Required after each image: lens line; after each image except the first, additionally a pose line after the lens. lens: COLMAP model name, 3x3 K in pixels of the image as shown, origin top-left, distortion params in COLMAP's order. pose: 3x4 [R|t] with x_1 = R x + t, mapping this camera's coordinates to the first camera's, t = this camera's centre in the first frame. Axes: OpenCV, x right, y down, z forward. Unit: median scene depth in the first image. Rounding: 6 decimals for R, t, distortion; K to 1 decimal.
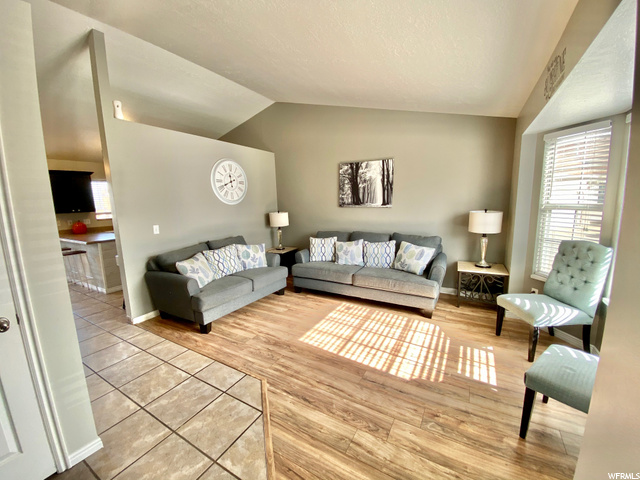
lens RADIAL K [[256.9, 0, 317.8], [0, 256.9, 240.5], [0, 0, 1]] dist [0.000705, -0.015524]
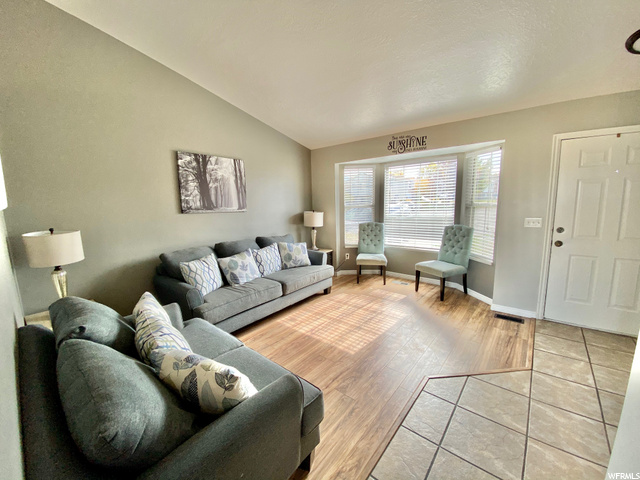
lens RADIAL K [[256.9, 0, 317.8], [0, 256.9, 240.5], [0, 0, 1]] dist [0.000705, -0.015524]
pose [[0.147881, -0.128737, 0.980591, -0.608168], [0.163914, 0.980970, 0.104067, -0.078651], [-0.975327, 0.145342, 0.166169, 0.598703]]
